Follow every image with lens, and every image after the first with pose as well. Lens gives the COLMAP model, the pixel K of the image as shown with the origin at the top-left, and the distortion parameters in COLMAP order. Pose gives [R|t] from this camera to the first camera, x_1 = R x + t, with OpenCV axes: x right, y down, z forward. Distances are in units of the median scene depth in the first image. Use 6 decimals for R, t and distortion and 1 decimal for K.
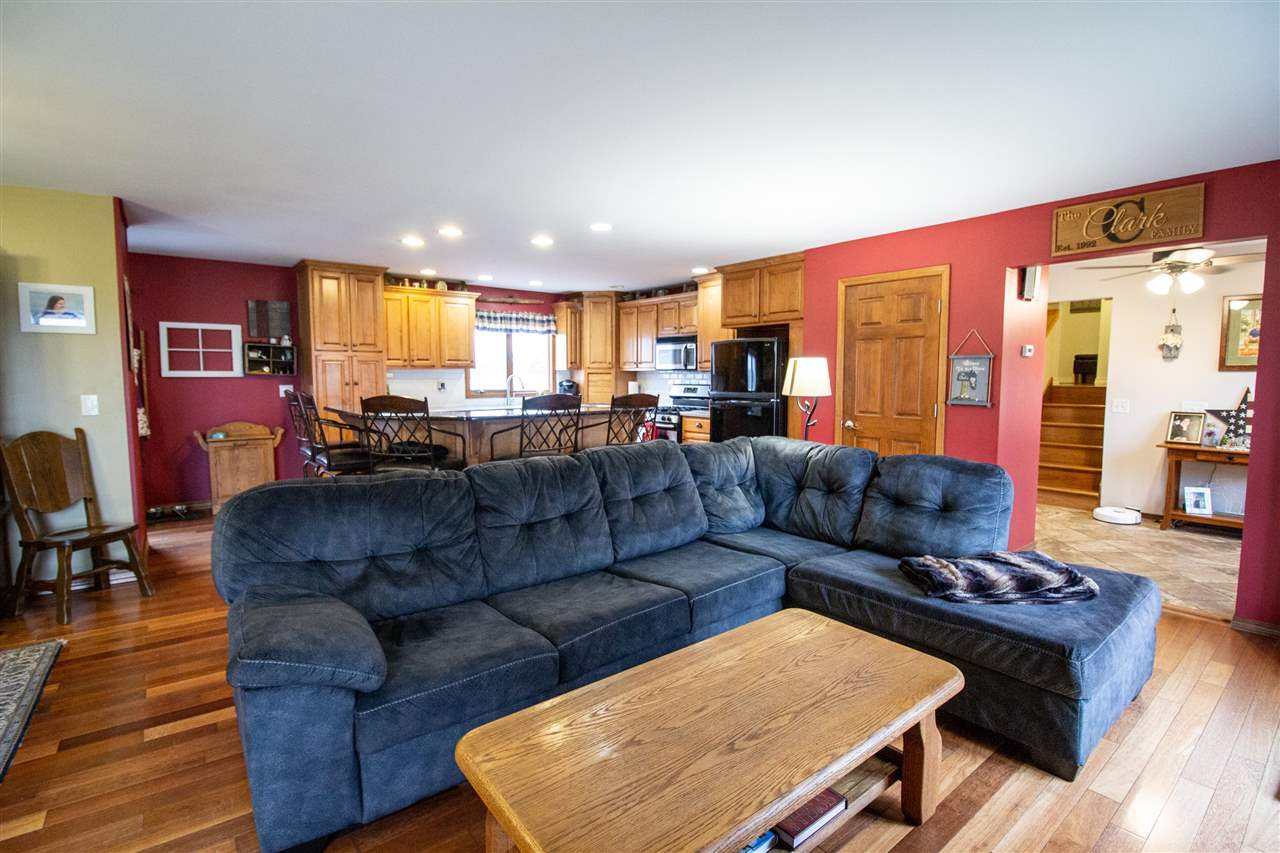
lens RADIAL K [[604.4, 0, 643.6], [0, 604.4, 424.7], [0, 0, 1]] dist [-0.011935, -0.006787]
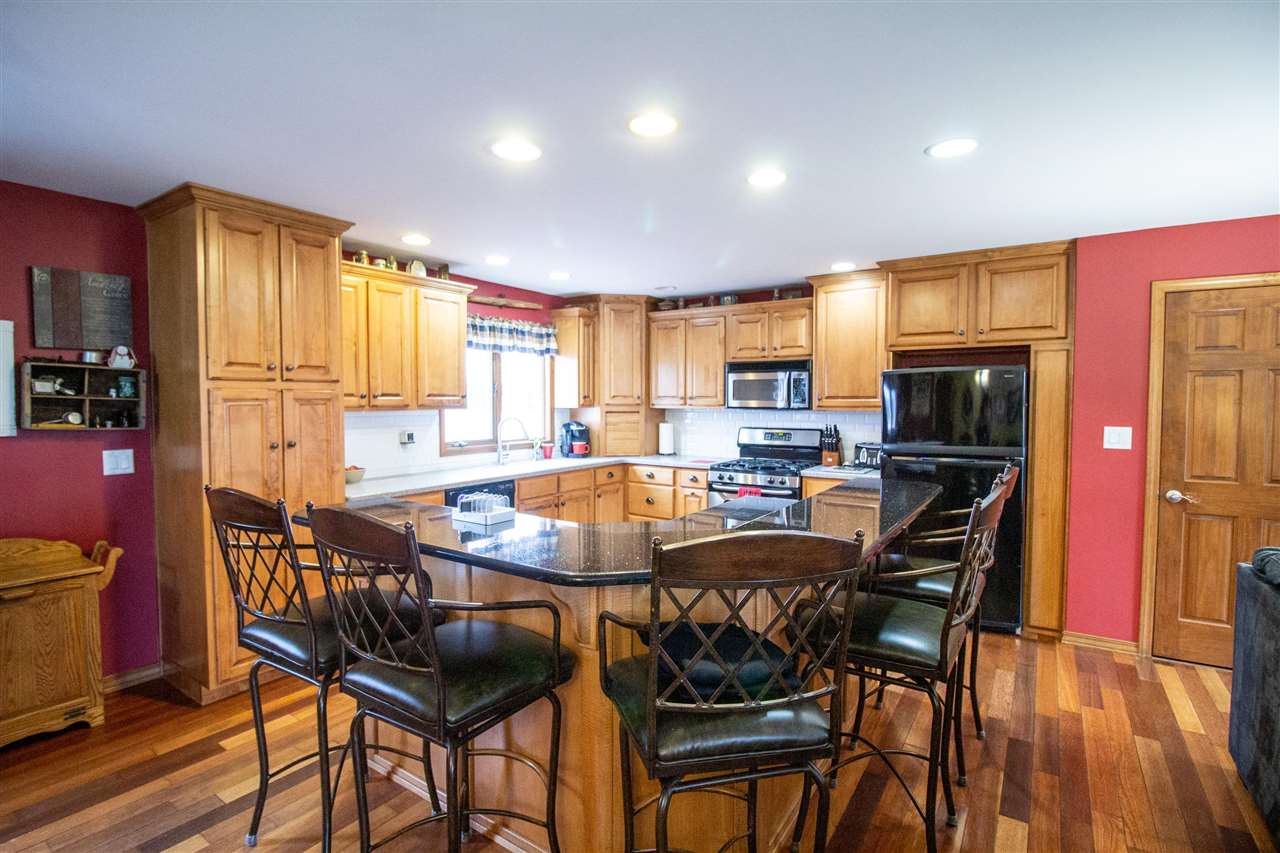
lens RADIAL K [[604.4, 0, 634.1], [0, 604.4, 426.5], [0, 0, 1]] dist [-0.011935, -0.006787]
pose [[0.955647, -0.016406, 0.294058, -0.346927], [0.027751, 0.999021, -0.034451, -0.057494], [-0.293205, 0.041084, 0.955166, 0.432005]]
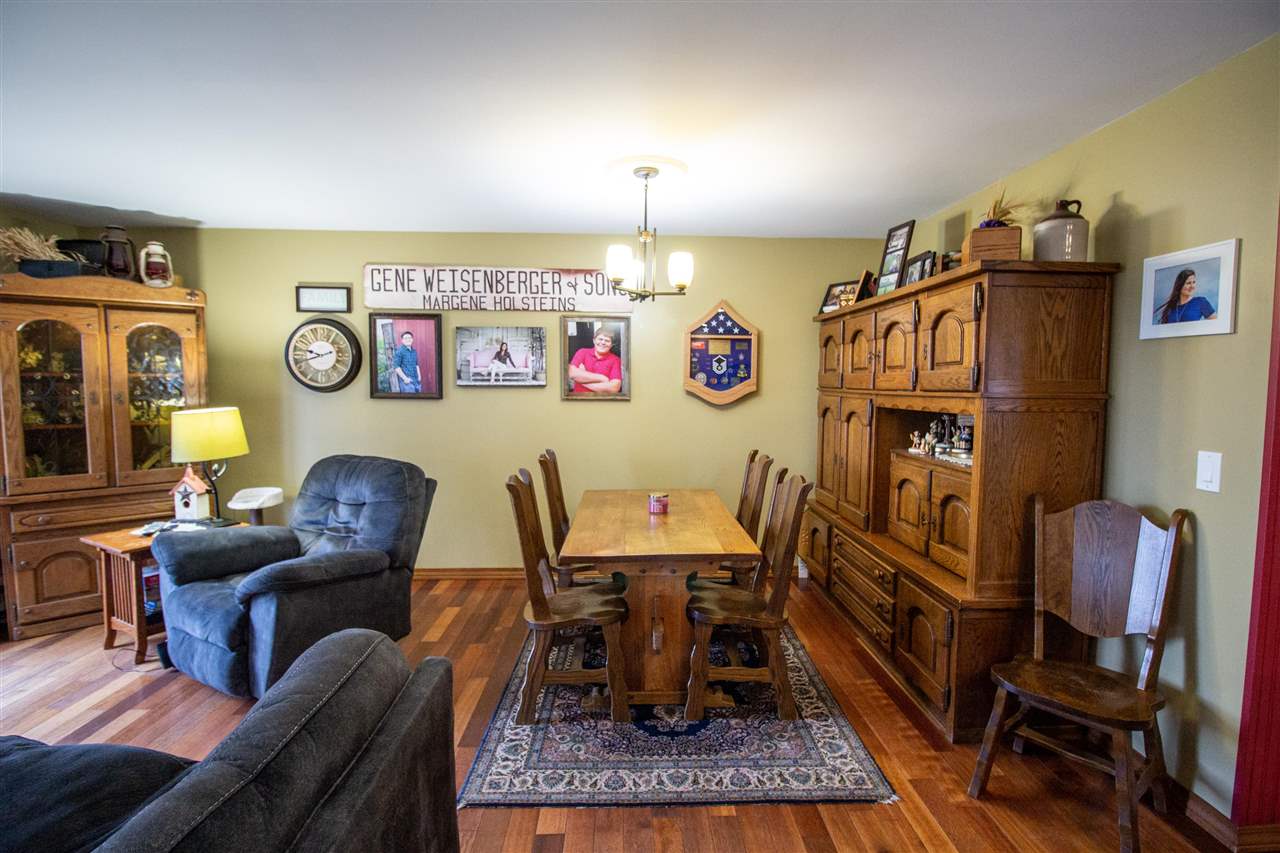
lens RADIAL K [[604.4, 0, 651.6], [0, 604.4, 424.3], [0, 0, 1]] dist [-0.011935, -0.006787]
pose [[-0.596644, 0.048519, -0.801038, -0.137785], [-0.073495, 0.990672, 0.114747, -0.058528], [0.799133, 0.127336, -0.587513, 0.545857]]
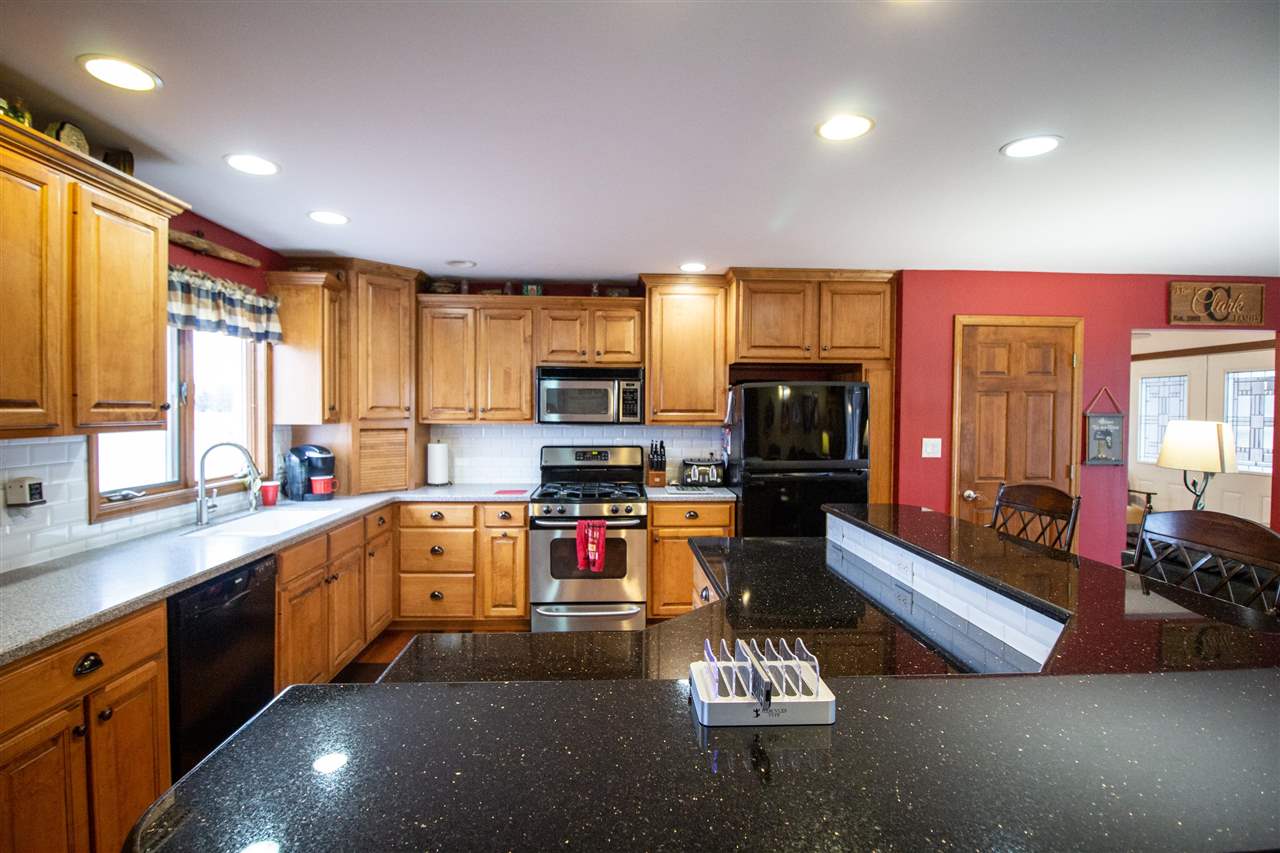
lens RADIAL K [[604.4, 0, 644.1], [0, 604.4, 425.9], [0, 0, 1]] dist [-0.011935, -0.006787]
pose [[0.579604, -0.020505, 0.814640, -0.458628], [0.064725, 0.997683, -0.020938, -0.083503], [-0.812324, 0.064863, 0.579588, 0.707590]]
